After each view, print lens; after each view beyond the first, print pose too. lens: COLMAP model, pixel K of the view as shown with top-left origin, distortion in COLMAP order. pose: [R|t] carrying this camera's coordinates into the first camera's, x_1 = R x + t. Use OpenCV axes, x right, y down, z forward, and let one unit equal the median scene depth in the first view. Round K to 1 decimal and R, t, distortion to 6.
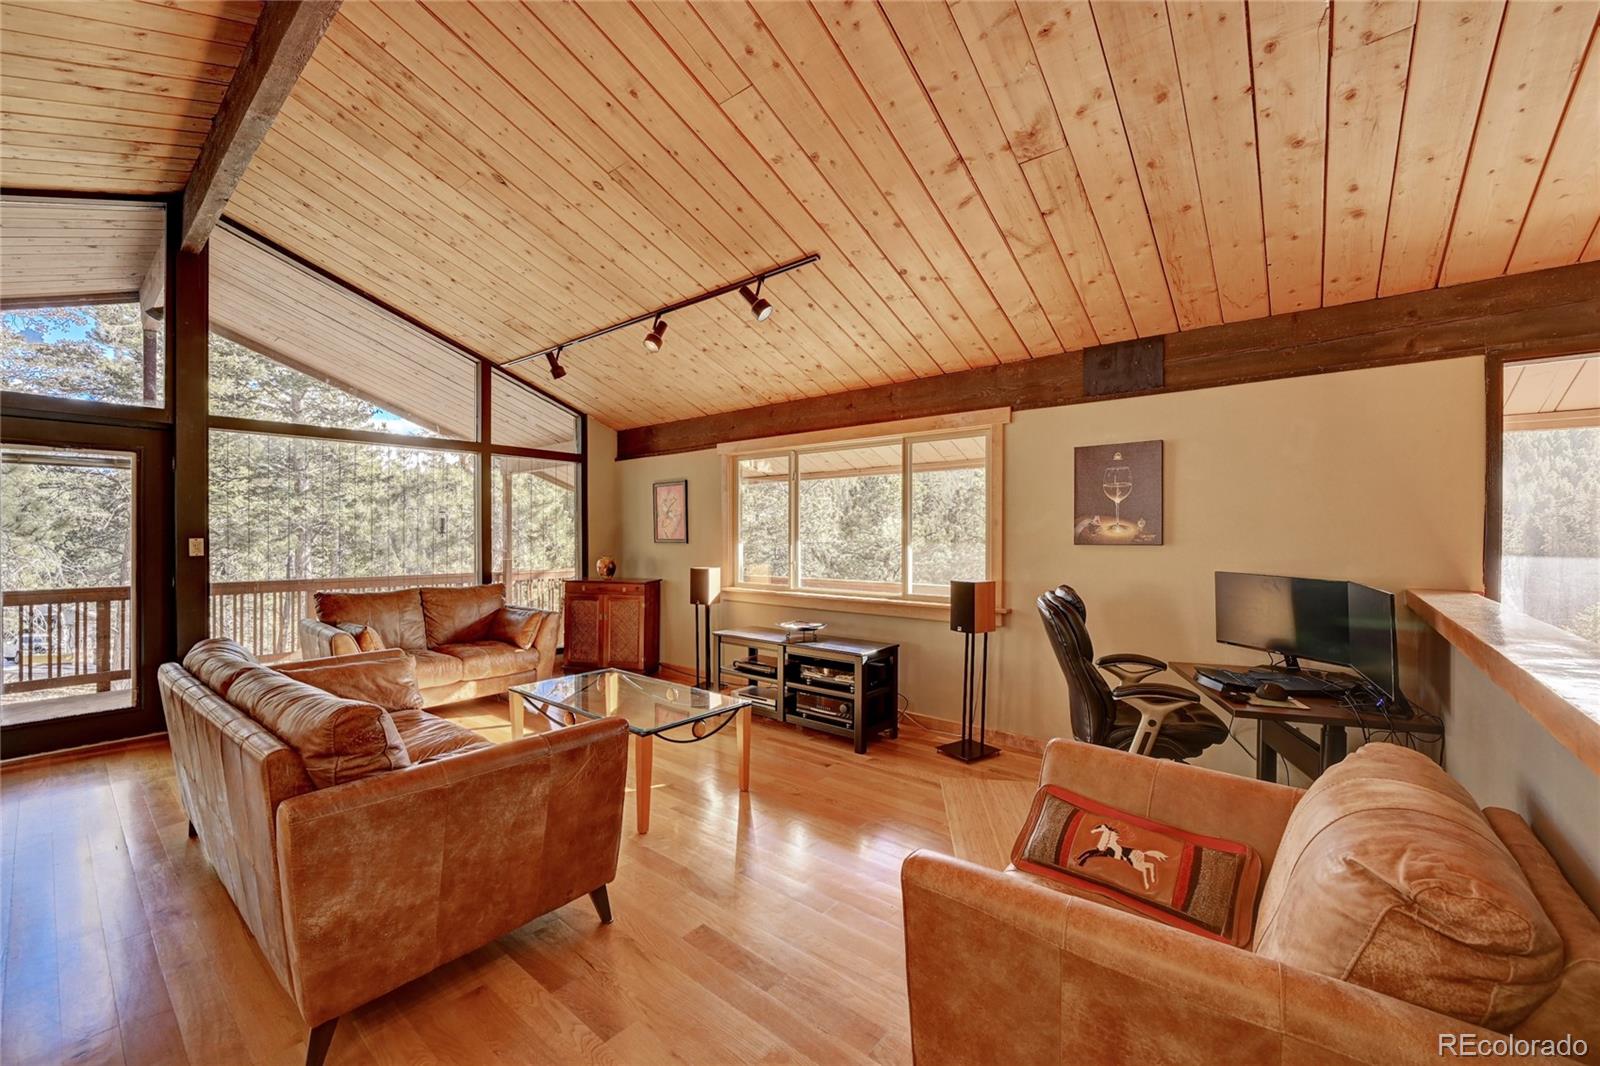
lens RADIAL K [[634.8, 0, 801.1], [0, 634.8, 534.5], [0, 0, 1]] dist [0.002000, 0.000094]
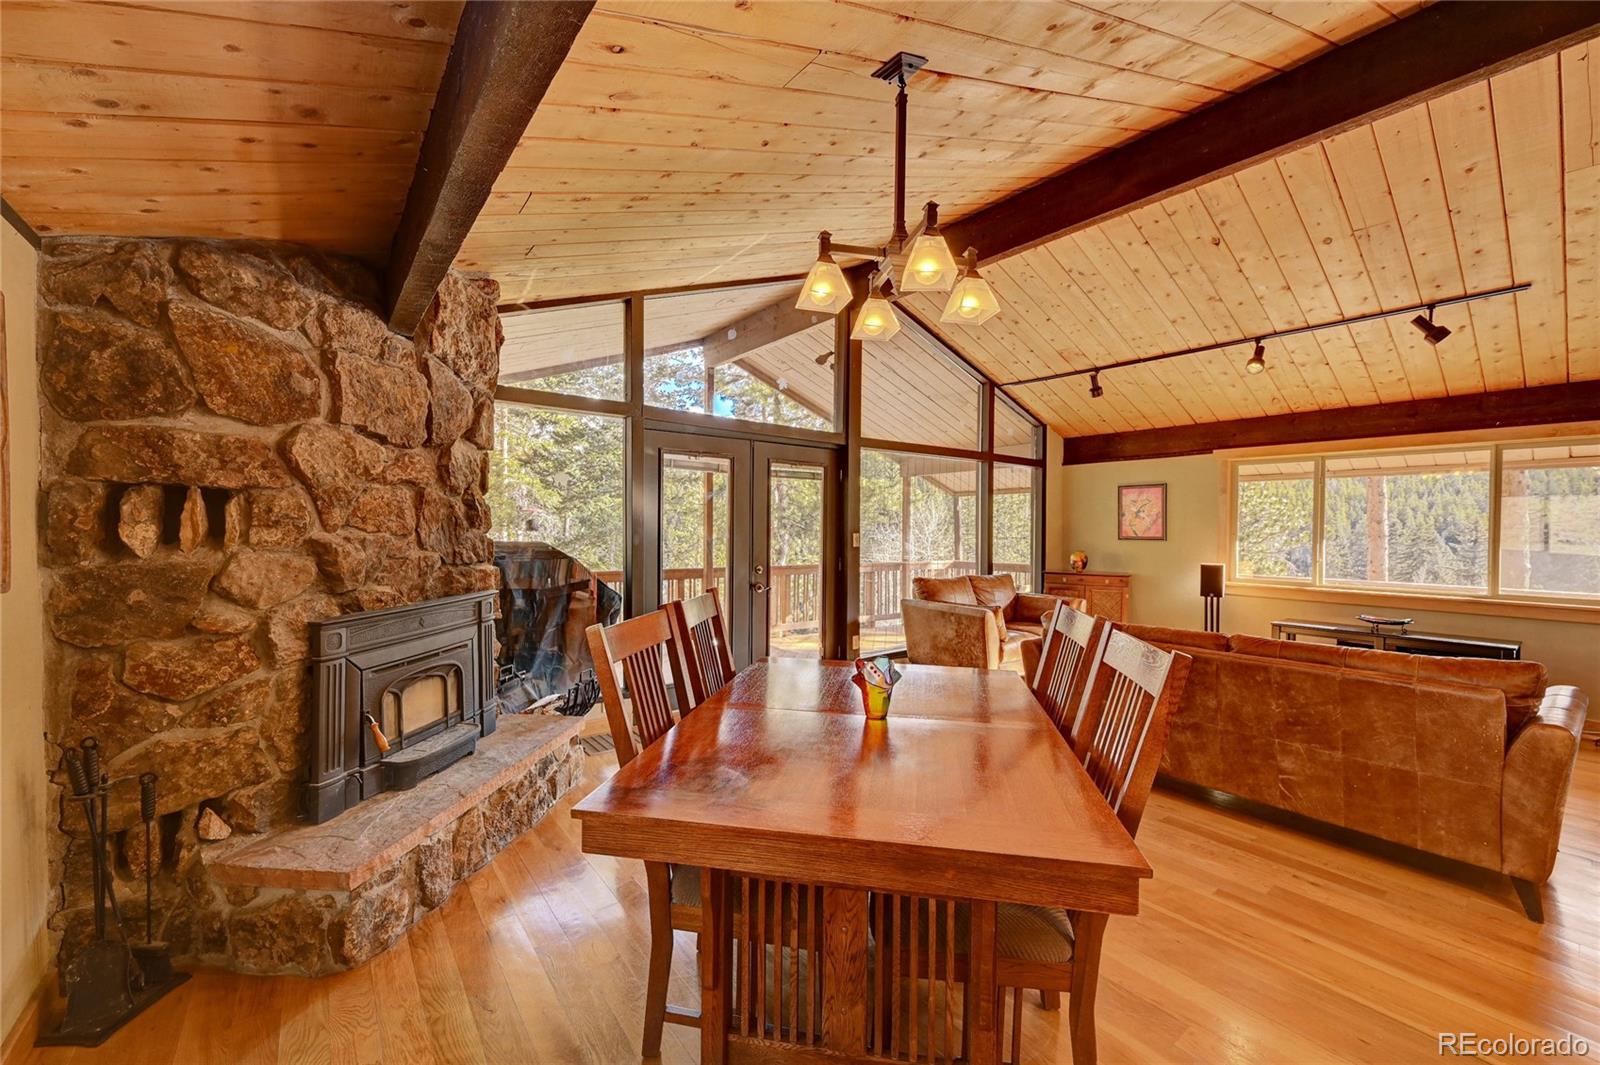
lens RADIAL K [[627.0, 0, 799.9], [0, 627.0, 530.3], [0, 0, 1]] dist [-0.001957, -0.000177]
pose [[0.976181, 0.012645, -0.216588, -0.586788], [-0.011864, 0.999918, 0.004903, -0.001913], [0.216632, -0.002216, 0.976251, -0.203121]]
